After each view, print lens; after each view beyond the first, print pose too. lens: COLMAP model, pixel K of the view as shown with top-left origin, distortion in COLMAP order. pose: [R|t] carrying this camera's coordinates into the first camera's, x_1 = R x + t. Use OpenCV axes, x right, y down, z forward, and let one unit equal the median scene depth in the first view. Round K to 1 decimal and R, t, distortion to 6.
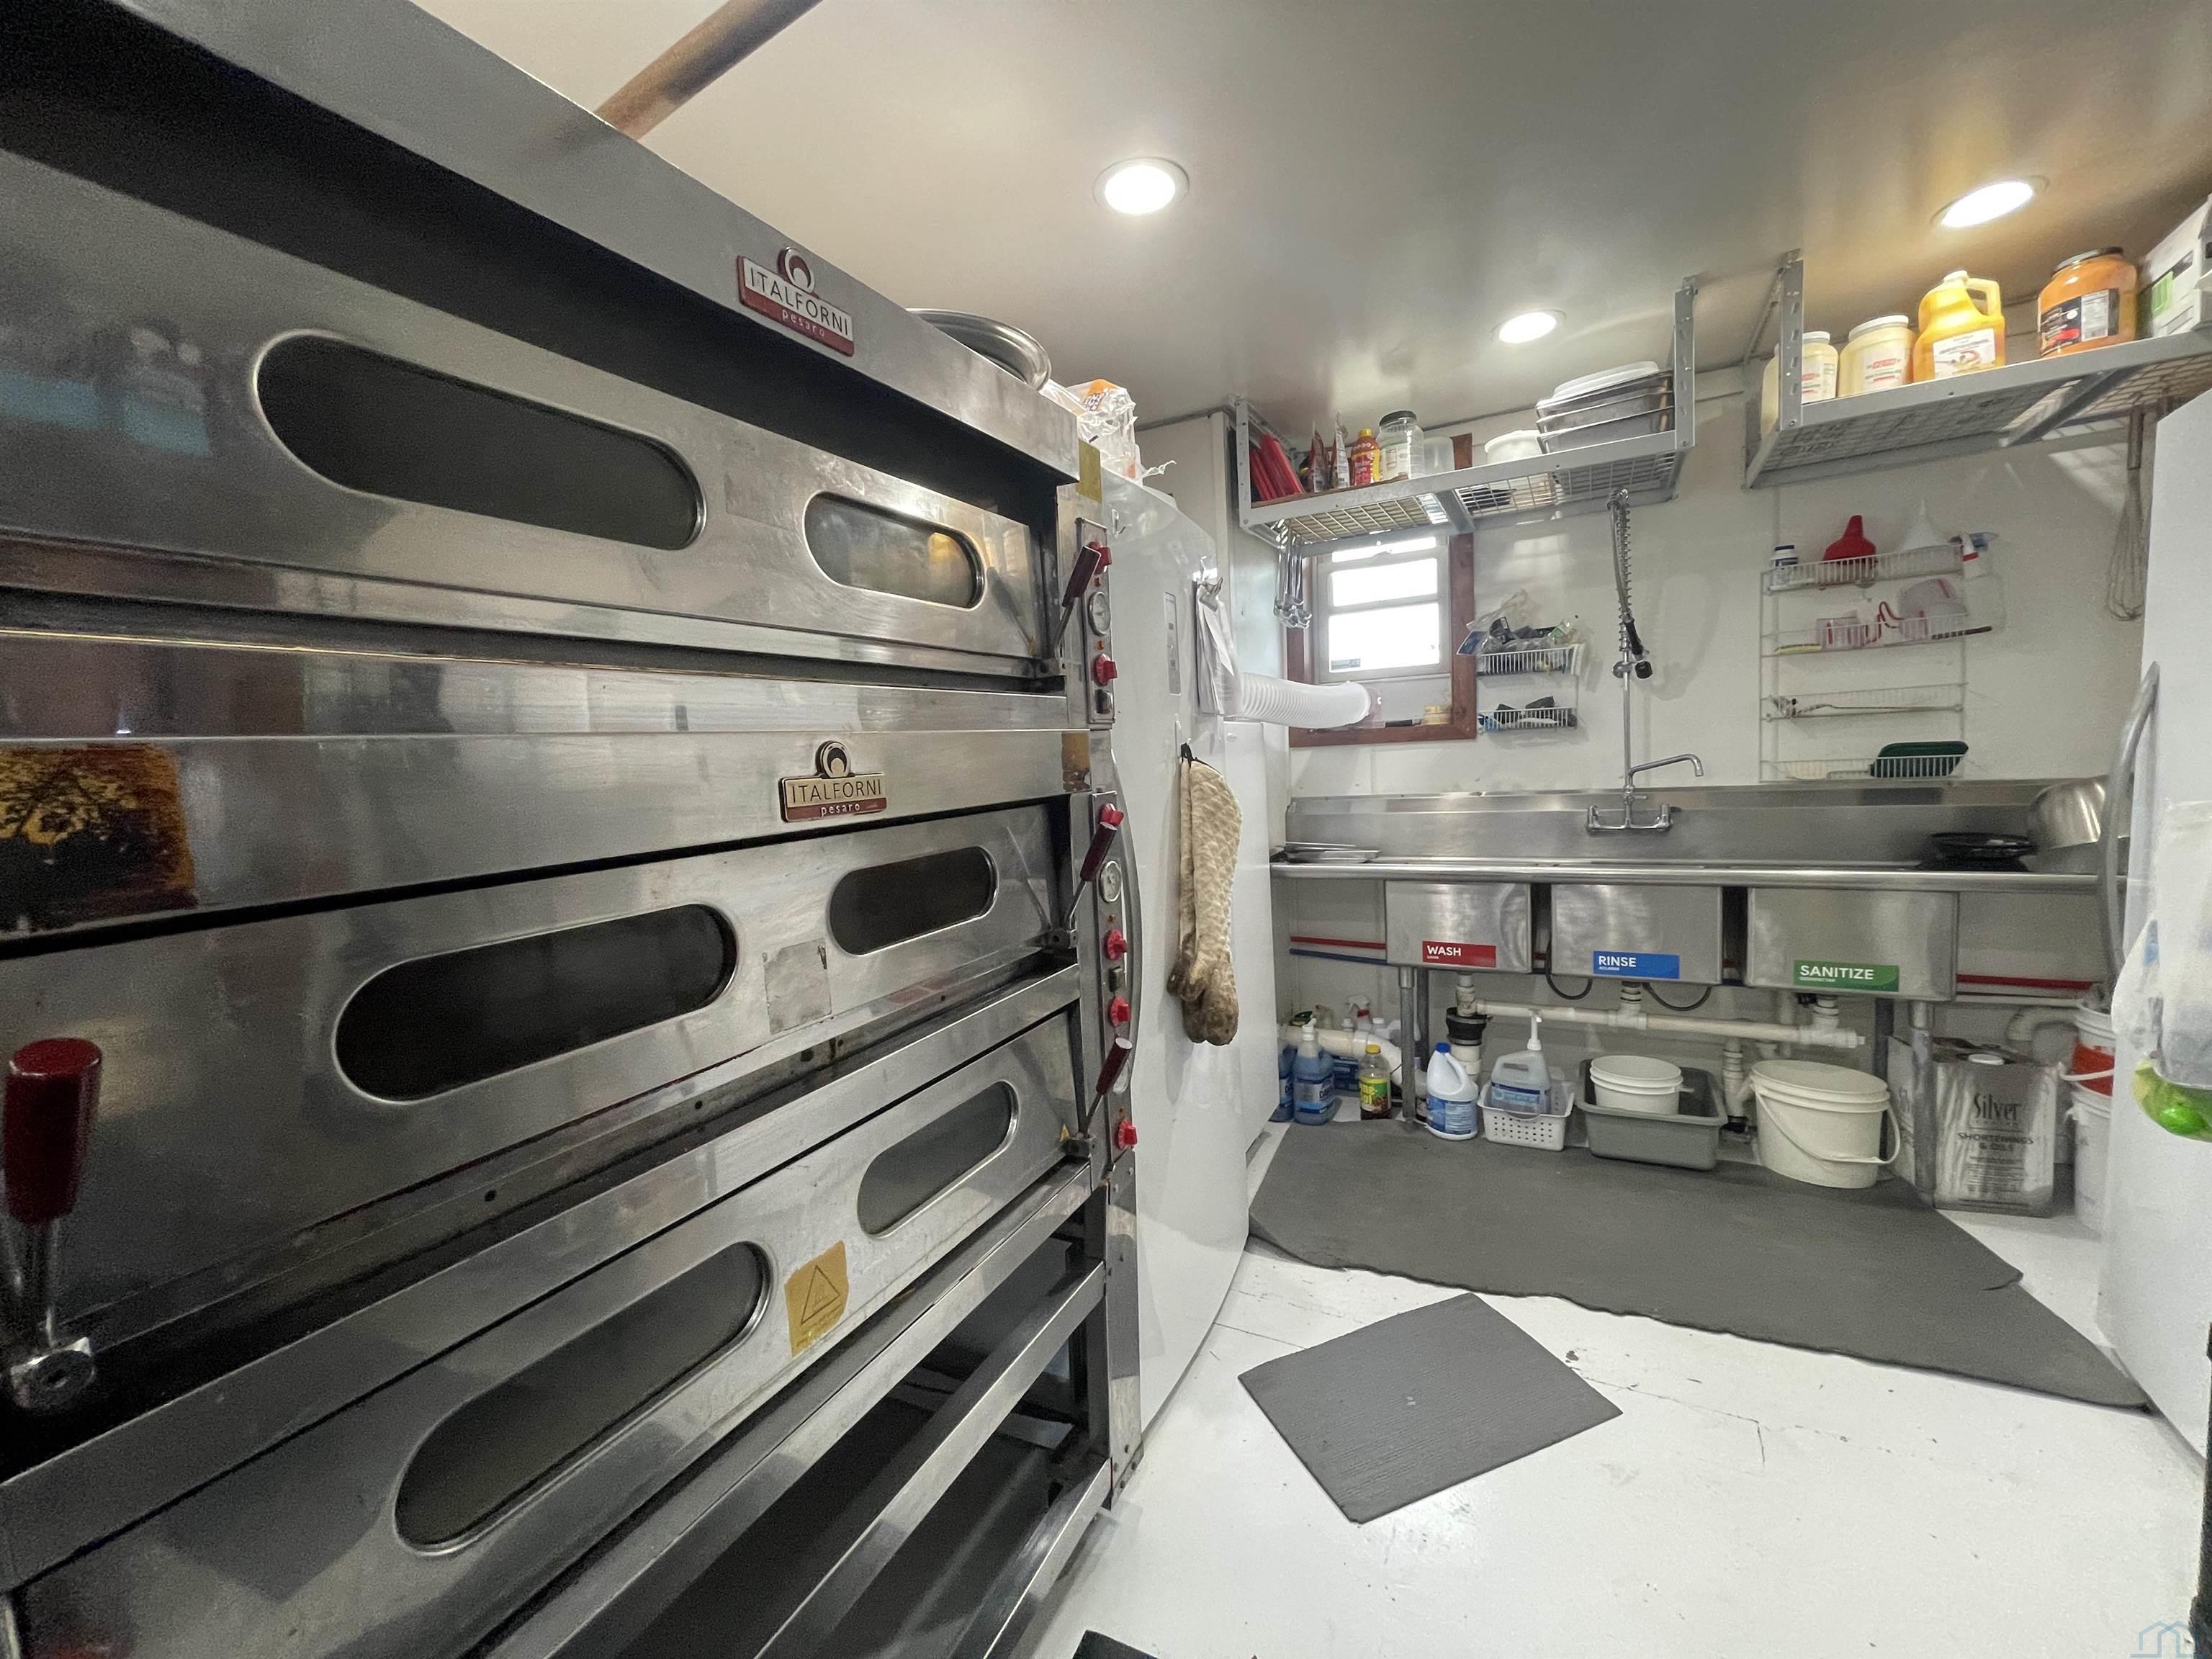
lens RADIAL K [[885.7, 0, 1109.8], [0, 885.7, 827.3], [0, 0, 1]] dist [0.001189, -0.001310]
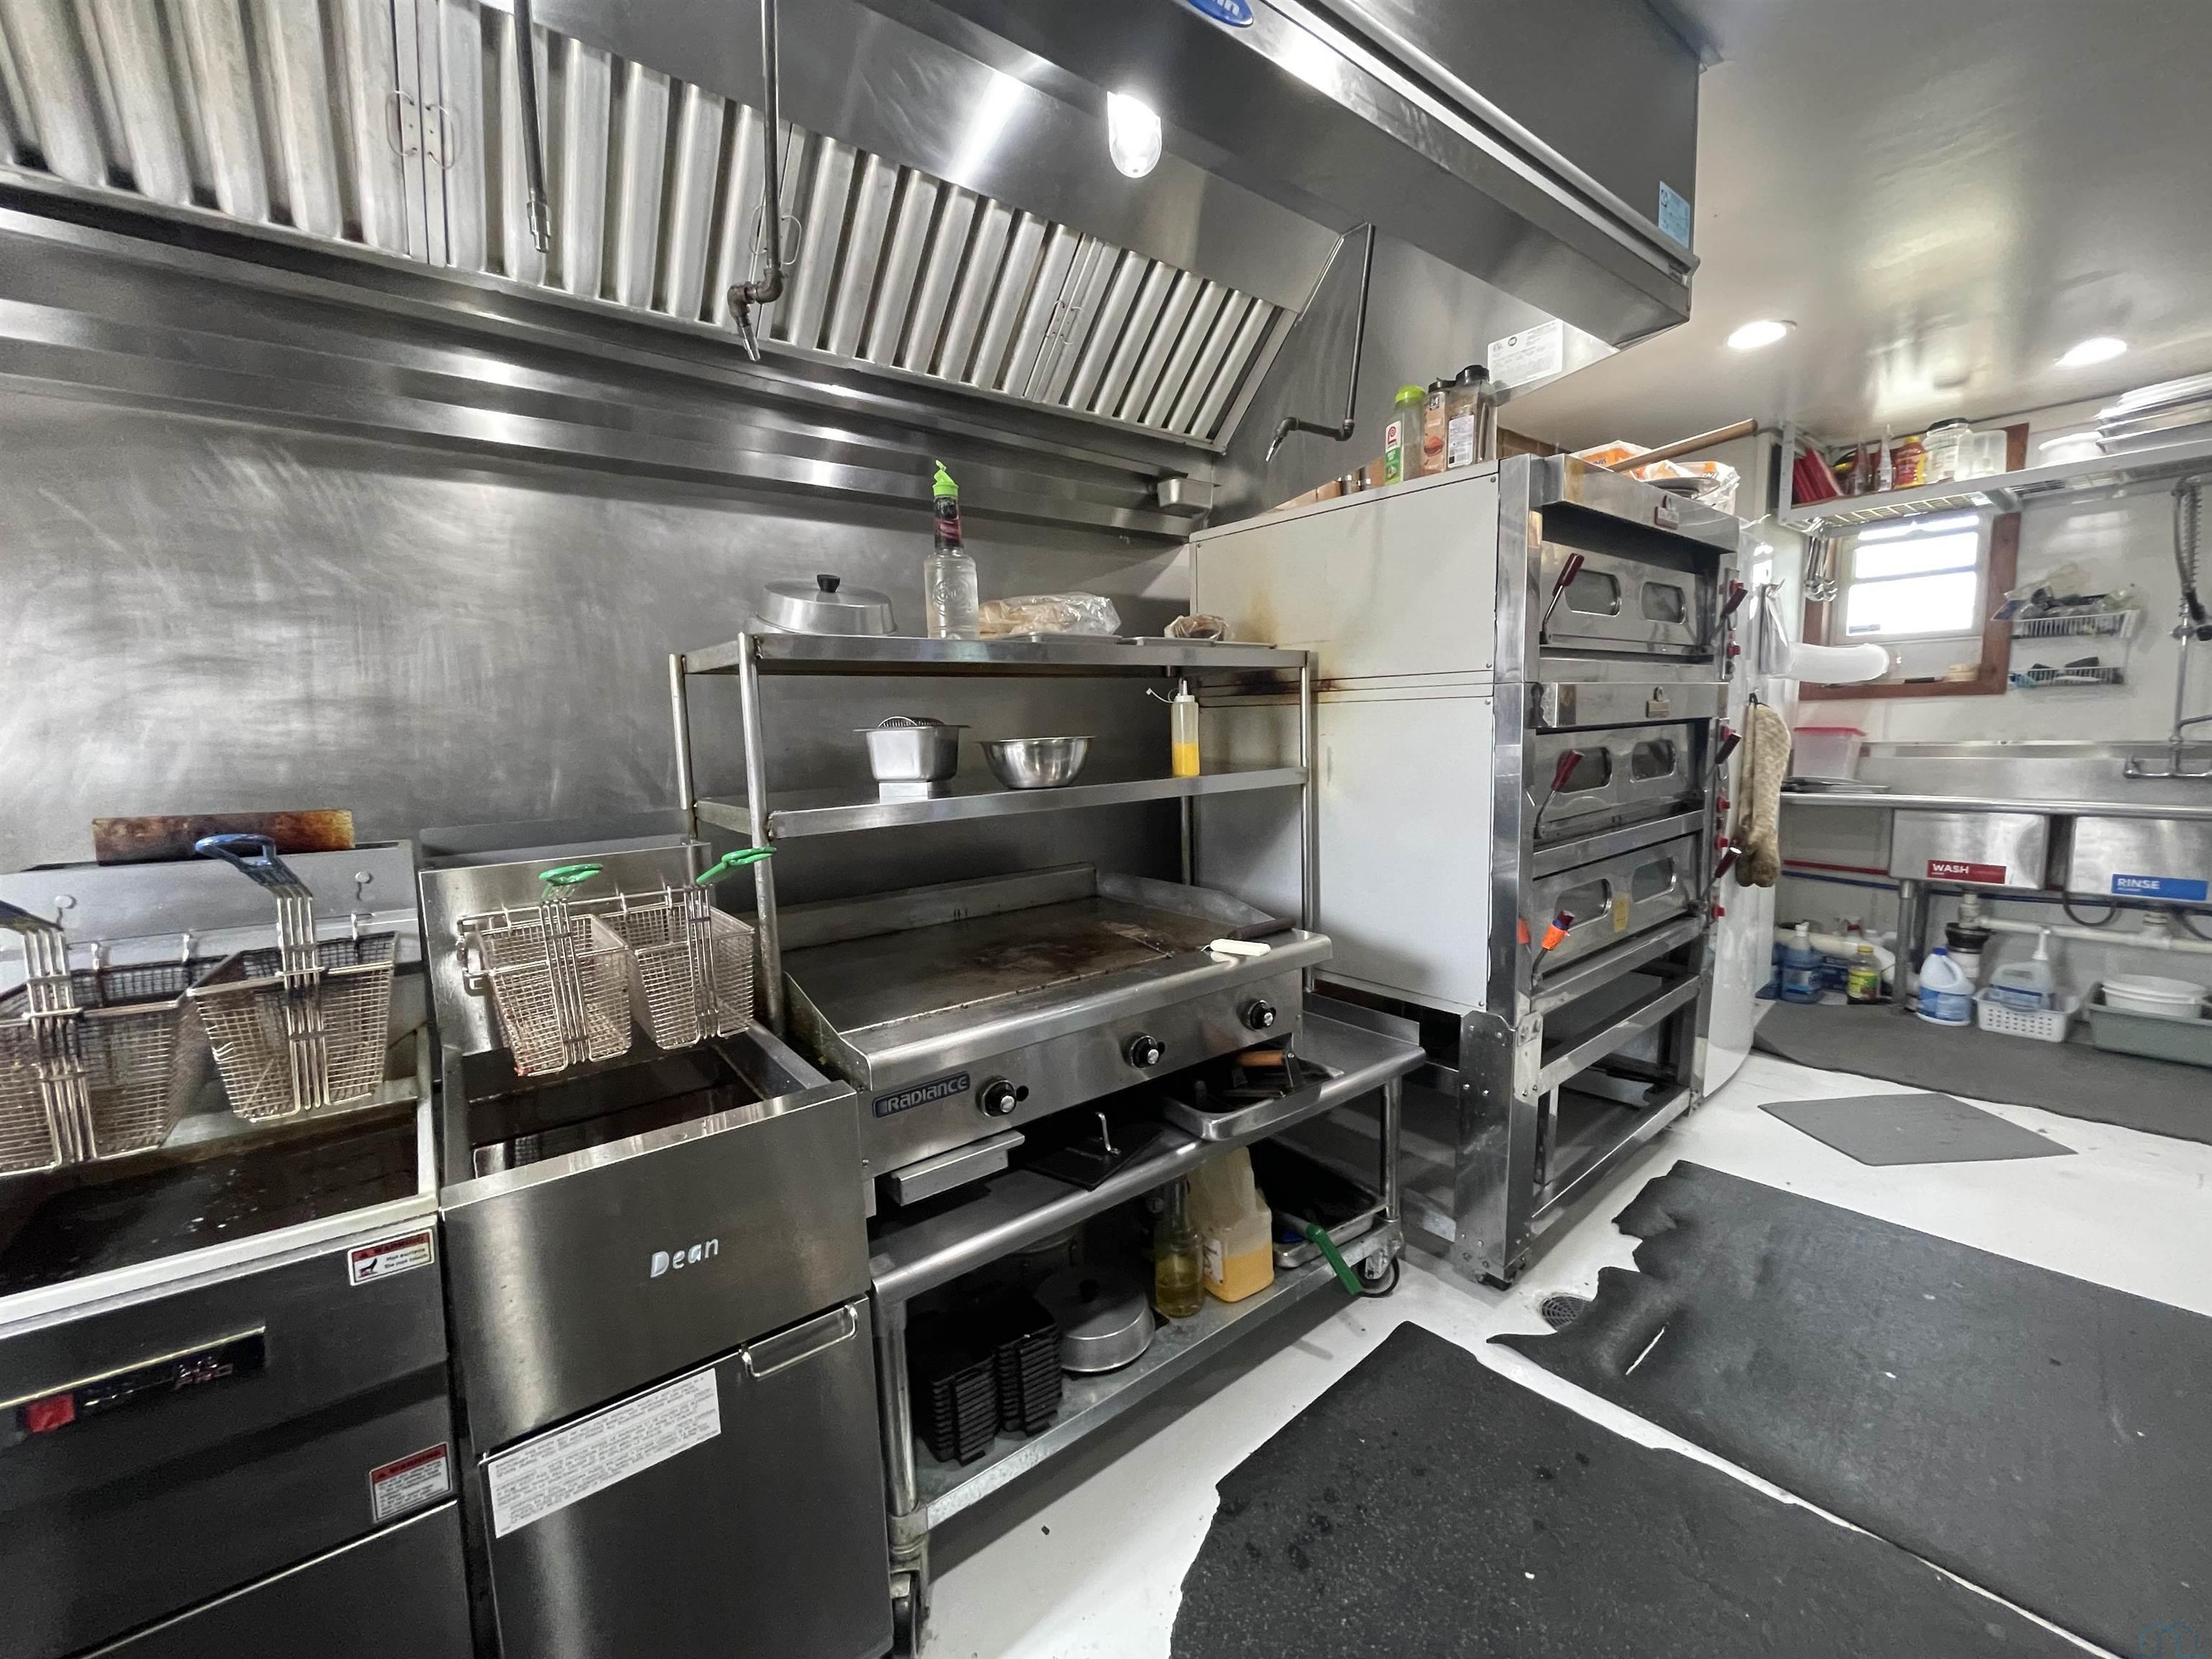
lens RADIAL K [[885.7, 0, 1100.9], [0, 885.7, 826.5], [0, 0, 1]] dist [0.001189, -0.001310]
pose [[0.917861, 0.068131, -0.391011, -0.213580], [-0.048612, 0.997037, 0.059615, 0.063624], [0.393914, -0.035710, 0.918453, -0.552343]]
